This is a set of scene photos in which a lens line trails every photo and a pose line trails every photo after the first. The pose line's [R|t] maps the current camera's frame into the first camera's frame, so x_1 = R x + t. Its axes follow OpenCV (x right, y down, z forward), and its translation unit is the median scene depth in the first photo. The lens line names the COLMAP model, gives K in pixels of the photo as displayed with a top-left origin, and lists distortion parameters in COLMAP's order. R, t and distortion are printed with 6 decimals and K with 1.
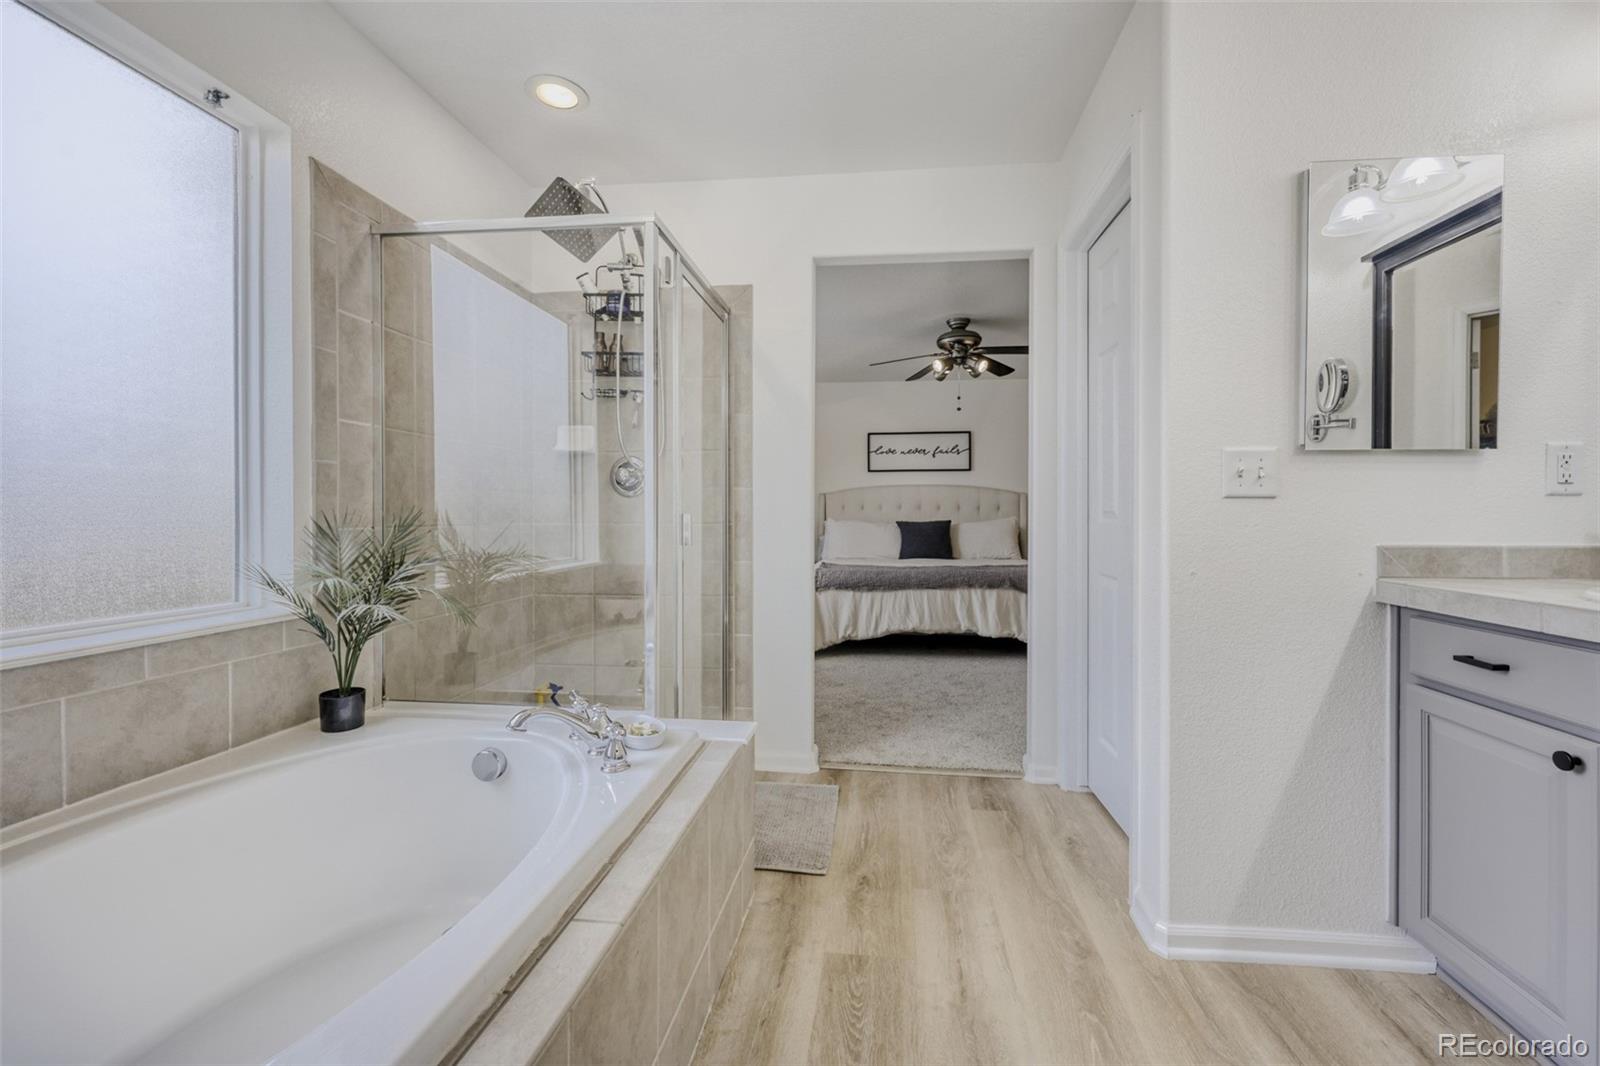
lens RADIAL K [[641.1, 0, 806.4], [0, 641.1, 518.5], [0, 0, 1]] dist [0.000208, 0.000070]
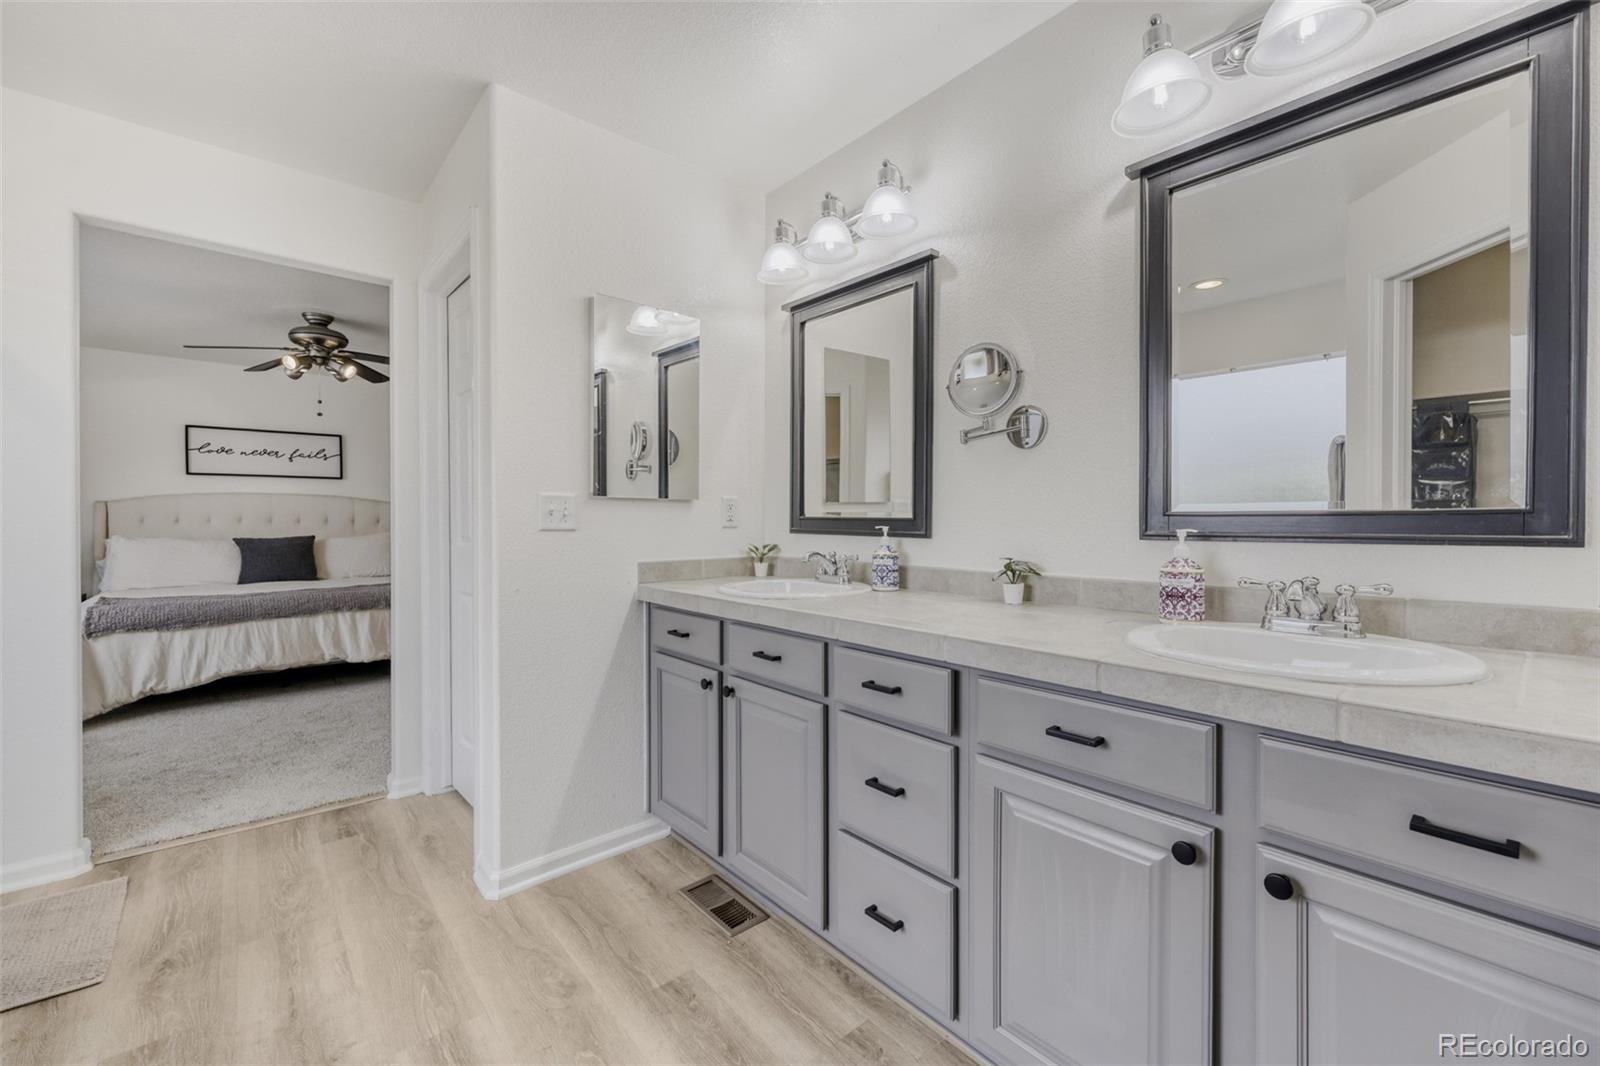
lens RADIAL K [[641.1, 0, 777.8], [0, 641.1, 532.1], [0, 0, 1]] dist [0.000208, 0.000070]
pose [[0.672063, -0.007993, 0.740451, 0.006112], [0.001395, 0.999954, 0.009528, -0.029032], [-0.740493, -0.005370, 0.672043, -0.168279]]
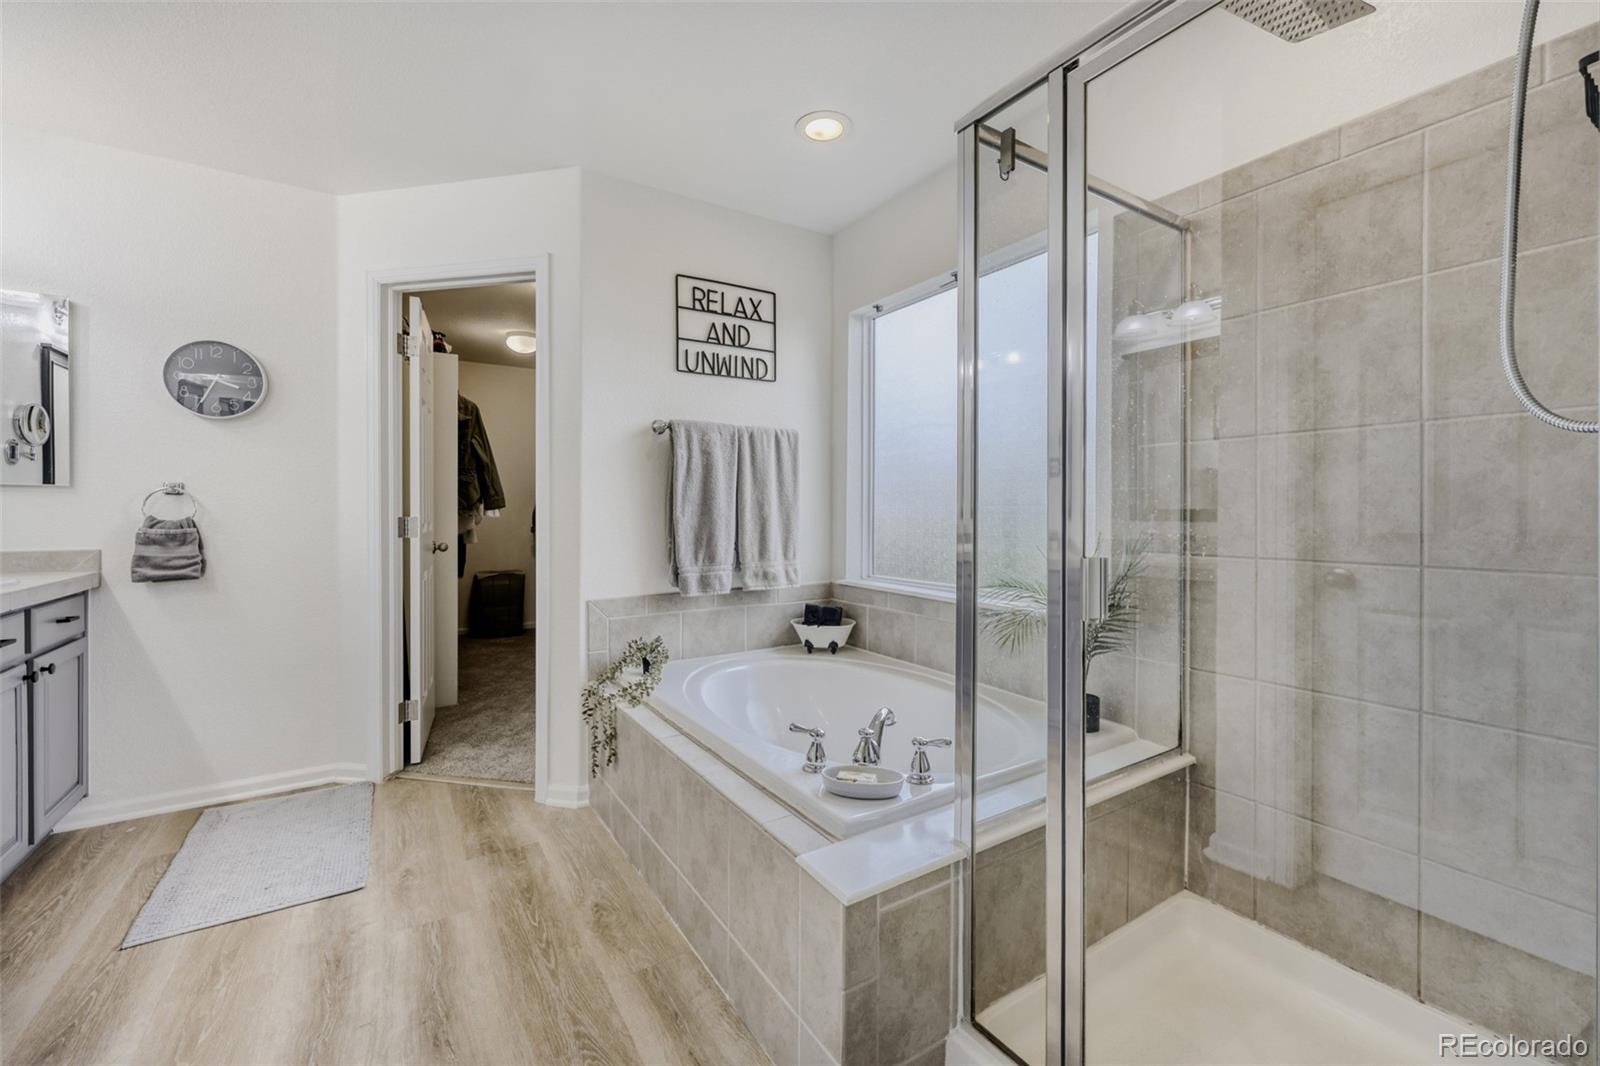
lens RADIAL K [[641.1, 0, 785.8], [0, 641.1, 529.6], [0, 0, 1]] dist [0.000208, 0.000070]
pose [[-0.767176, 0.010991, -0.641342, 0.274801], [-0.010635, 0.999498, 0.029850, -0.032624], [0.641348, 0.029721, -0.766674, 1.123326]]
